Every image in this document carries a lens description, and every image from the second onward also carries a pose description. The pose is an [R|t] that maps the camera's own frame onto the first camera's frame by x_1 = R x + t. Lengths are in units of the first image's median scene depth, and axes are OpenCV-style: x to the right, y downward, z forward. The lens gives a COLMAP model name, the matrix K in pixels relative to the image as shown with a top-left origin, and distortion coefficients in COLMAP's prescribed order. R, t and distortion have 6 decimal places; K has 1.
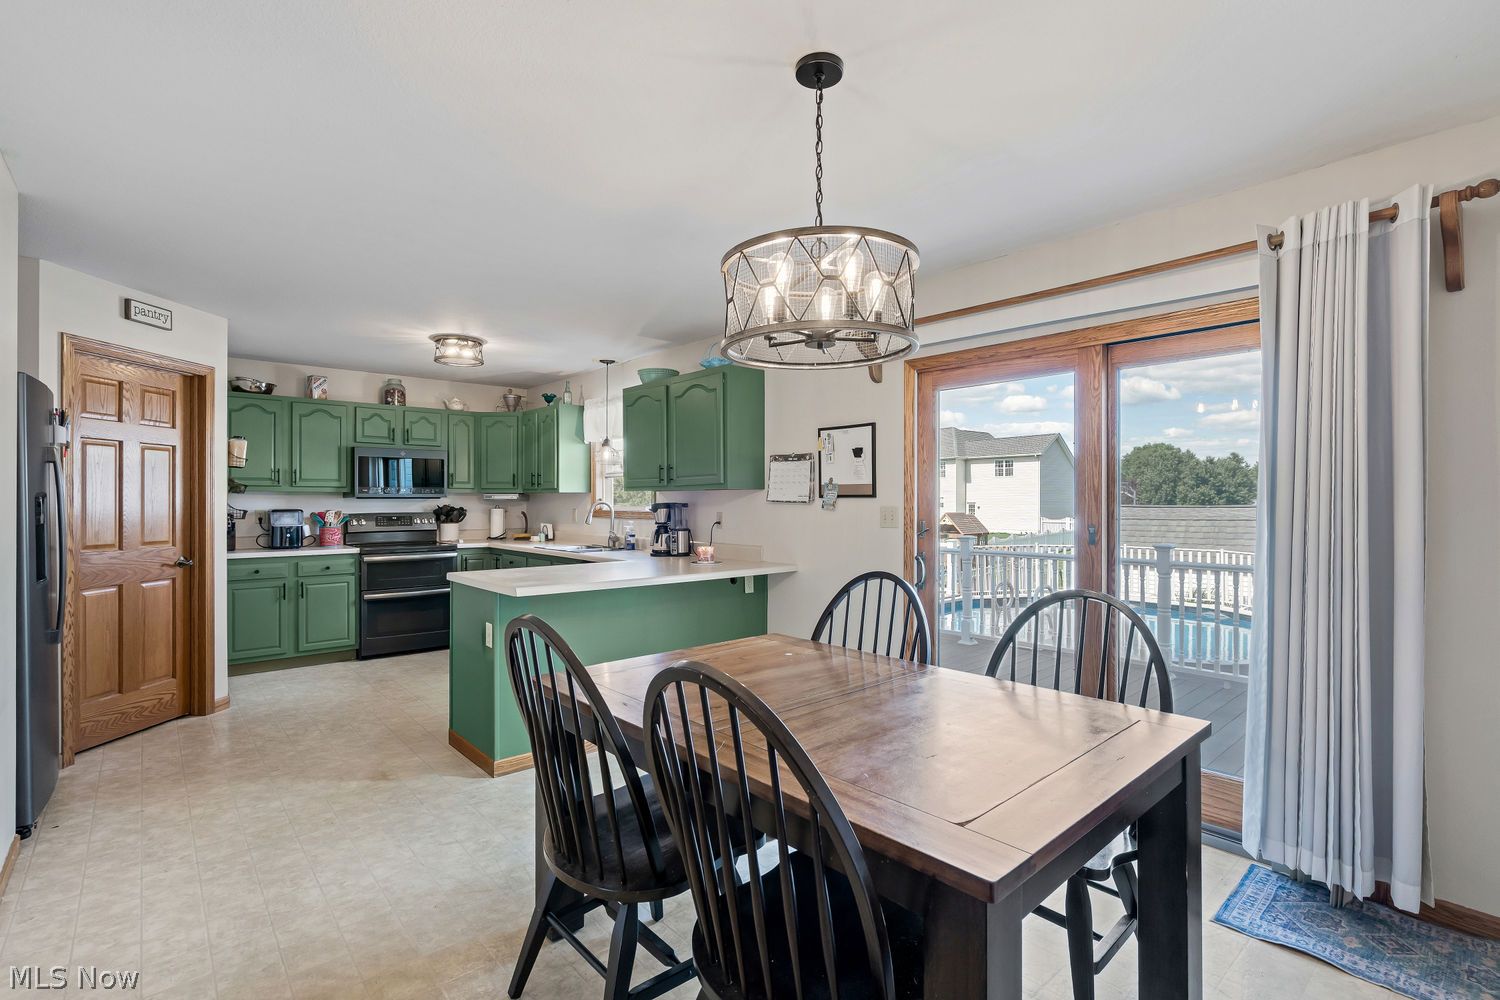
lens RADIAL K [[692.9, 0, 746.9], [0, 692.9, 499.9], [0, 0, 1]] dist [-0.005216, 0.001796]
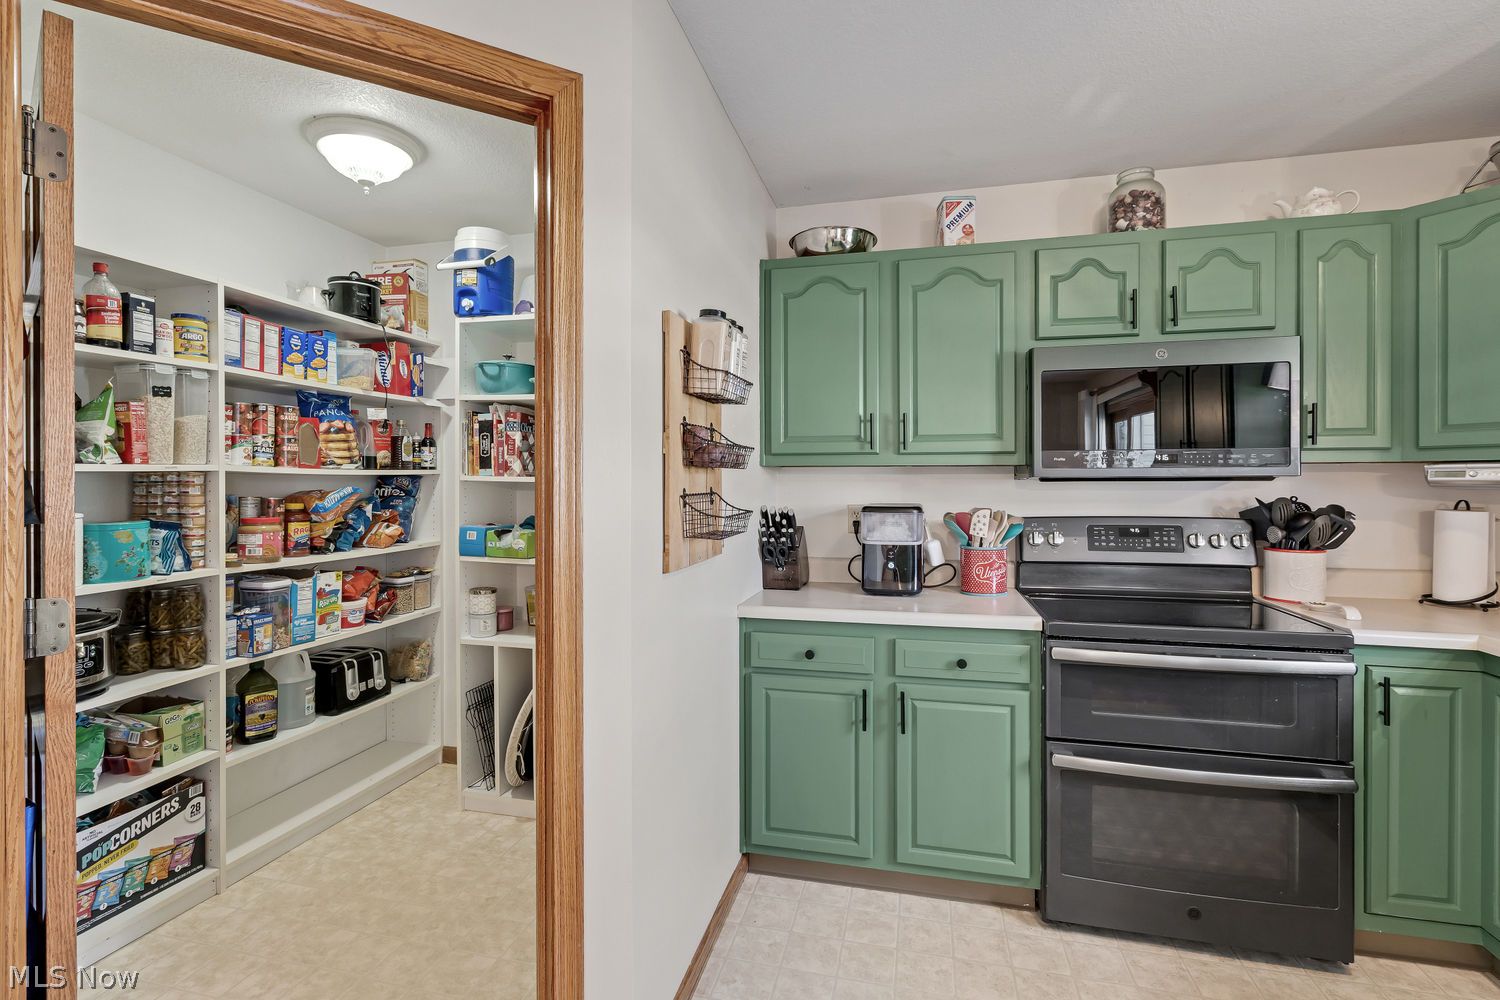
lens RADIAL K [[692.9, 0, 748.0], [0, 692.9, 483.3], [0, 0, 1]] dist [-0.005216, 0.001796]
pose [[0.573459, 0.000493, -0.819234, -0.326281], [0.001667, 0.999997, 0.001768, -0.001489], [0.819232, -0.002379, 0.573457, 0.618500]]
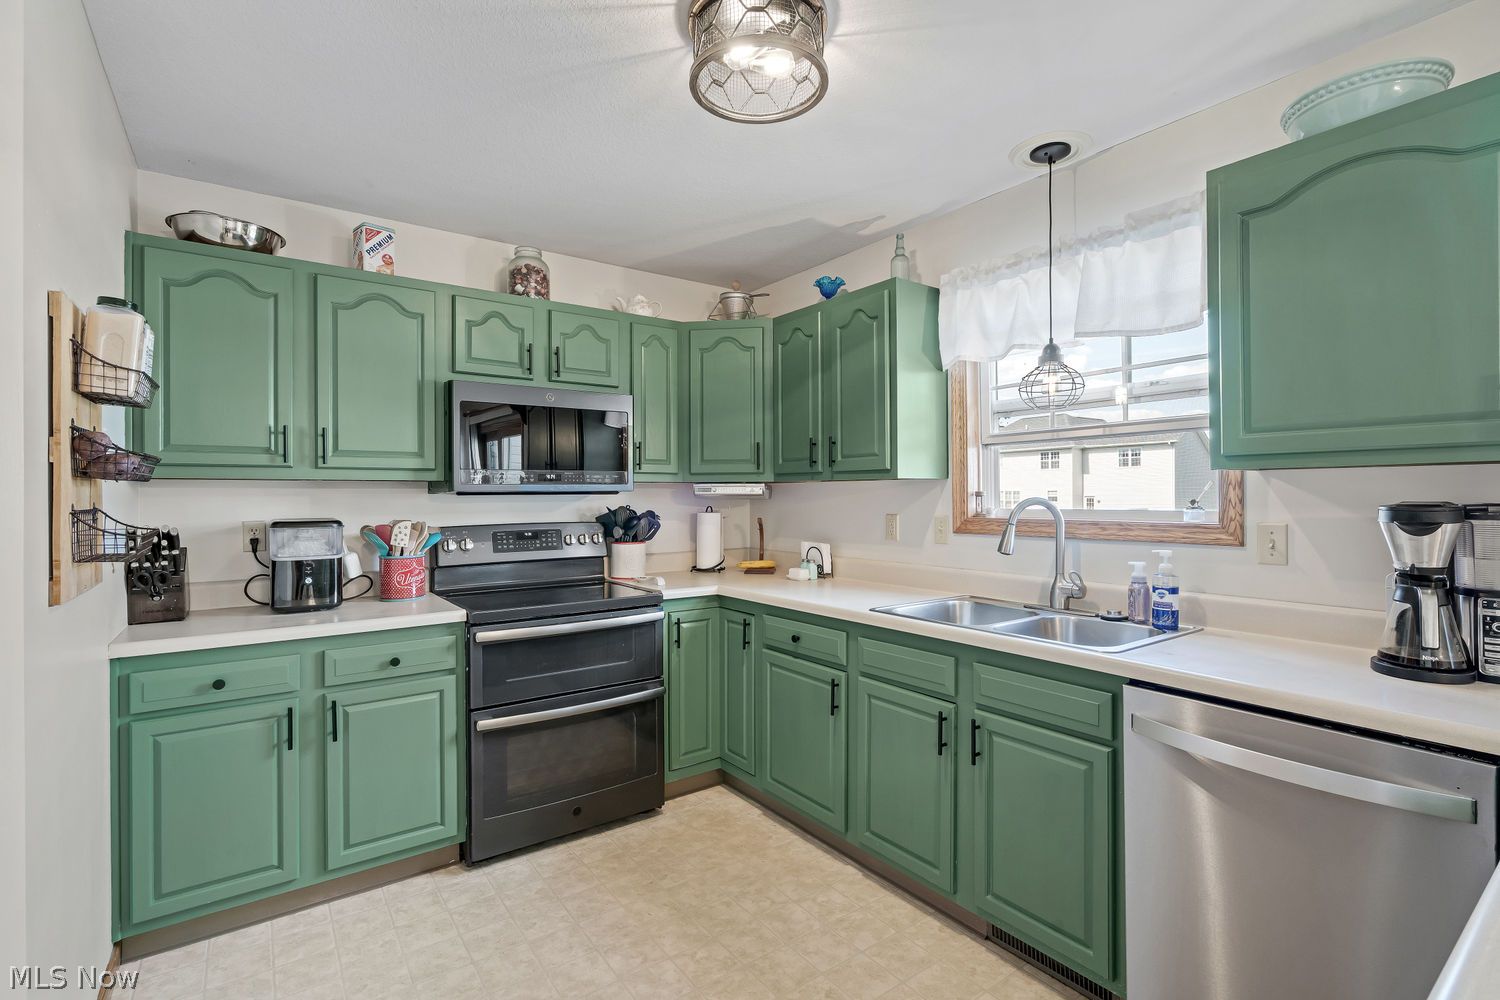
lens RADIAL K [[692.9, 0, 750.1], [0, 692.9, 493.4], [0, 0, 1]] dist [-0.005216, 0.001796]
pose [[0.996164, -0.005009, -0.087368, -0.321426], [0.004882, 0.999987, -0.001664, -0.001097], [0.087375, 0.001231, 0.996175, 0.544684]]
